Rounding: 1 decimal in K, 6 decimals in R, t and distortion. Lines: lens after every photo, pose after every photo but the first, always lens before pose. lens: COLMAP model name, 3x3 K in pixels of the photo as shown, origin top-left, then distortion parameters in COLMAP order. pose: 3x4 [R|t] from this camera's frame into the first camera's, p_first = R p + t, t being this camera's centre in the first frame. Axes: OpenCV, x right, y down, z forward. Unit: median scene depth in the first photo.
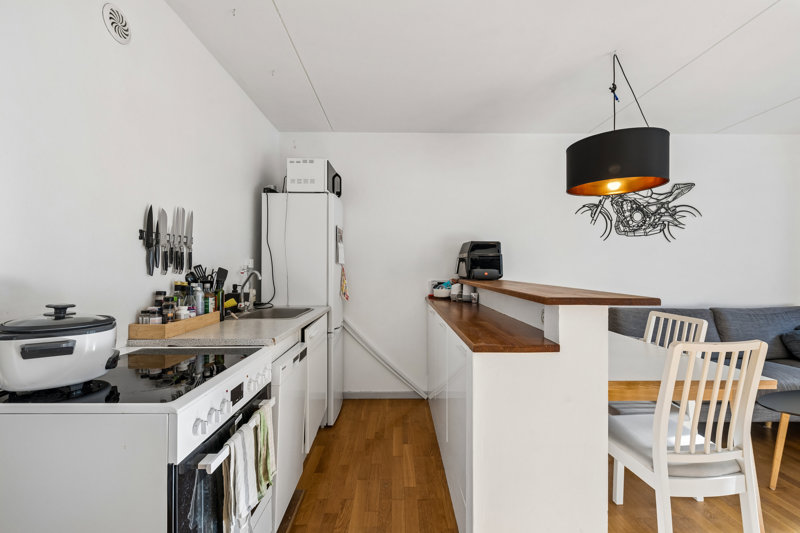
lens RADIAL K [[338.7, 0, 400.0], [0, 338.7, 266.5], [0, 0, 1]] dist [0.000043, 0.000036]
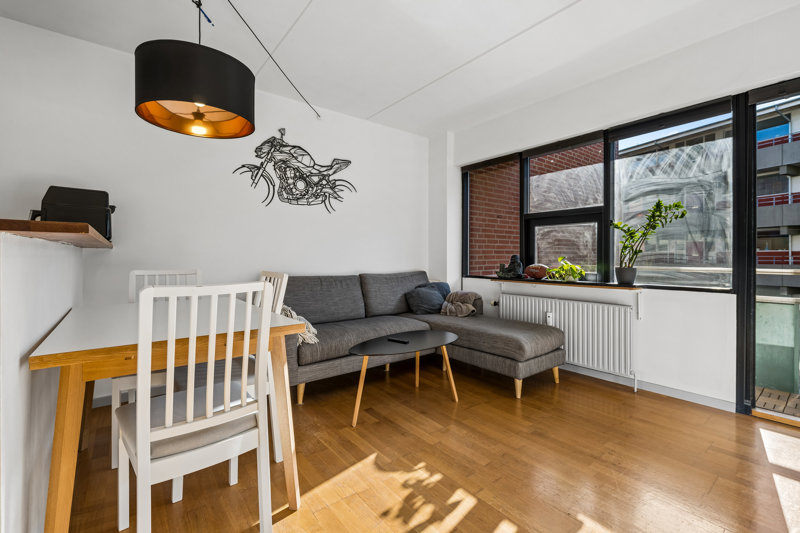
lens RADIAL K [[348.6, 0, 401.5], [0, 348.6, 262.0], [0, 0, 1]] dist [-0.001041, -0.000337]
pose [[0.794093, -0.008694, 0.607734, 0.312001], [-0.005165, 0.999765, 0.021050, 0.055525], [-0.607774, -0.019855, 0.793862, 0.001511]]
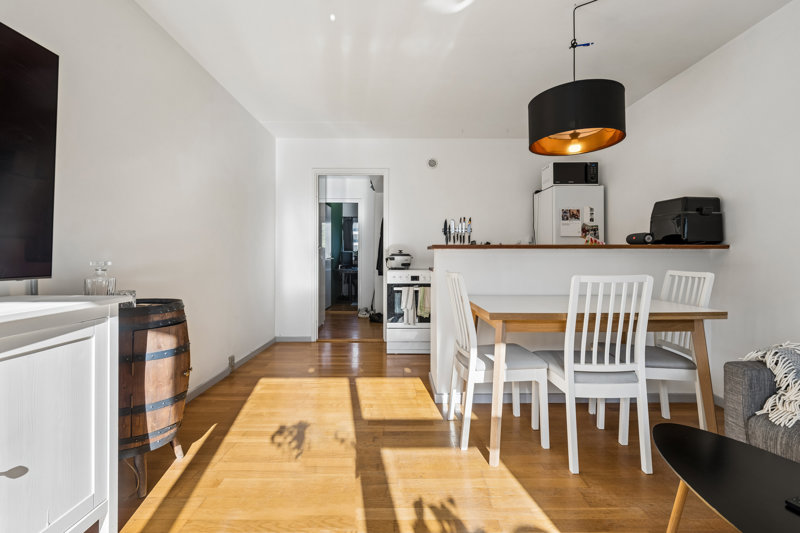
lens RADIAL K [[367.7, 0, 401.4], [0, 367.7, 251.0], [0, 0, 1]] dist [-0.000955, -0.000138]
pose [[-0.011151, -0.012239, -0.999863, 1.057683], [0.009358, 0.999880, -0.012344, 0.053713], [0.999894, -0.009495, -0.011035, 0.299195]]
